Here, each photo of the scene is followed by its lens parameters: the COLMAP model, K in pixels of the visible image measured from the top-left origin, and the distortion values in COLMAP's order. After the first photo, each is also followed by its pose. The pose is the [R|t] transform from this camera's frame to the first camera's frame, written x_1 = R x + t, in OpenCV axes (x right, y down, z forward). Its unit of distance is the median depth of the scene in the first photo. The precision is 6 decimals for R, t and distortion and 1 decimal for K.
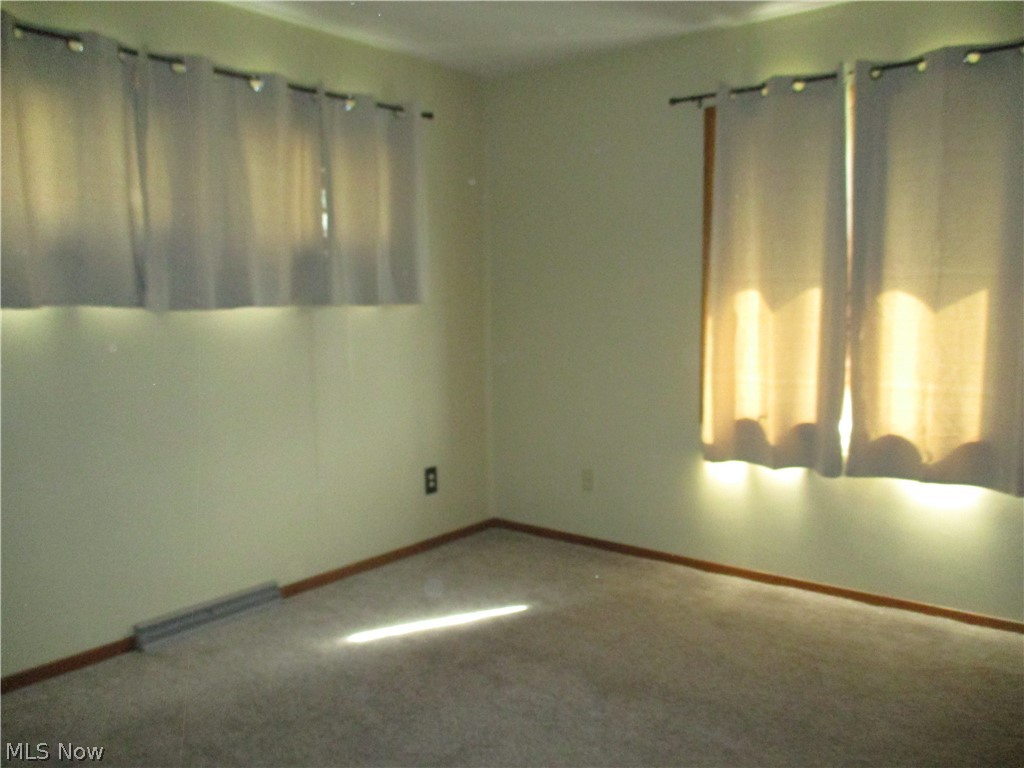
lens RADIAL K [[849.8, 0, 512.0], [0, 849.8, 384.0], [0, 0, 1]] dist [-0.024470, -0.001935]
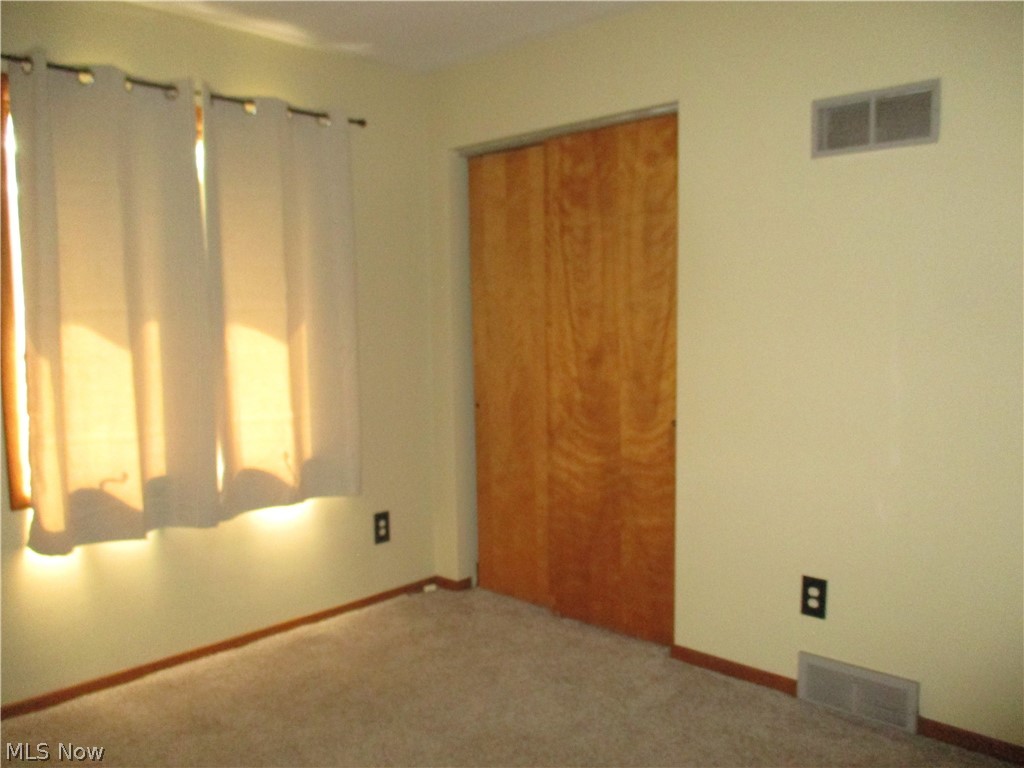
lens RADIAL K [[849.8, 0, 512.0], [0, 849.8, 384.0], [0, 0, 1]] dist [-0.024470, -0.001935]
pose [[0.082887, -0.061529, 0.994658, -0.502122], [0.109780, 0.992582, 0.052252, -0.055505], [-0.990494, 0.104862, 0.089027, 0.577355]]
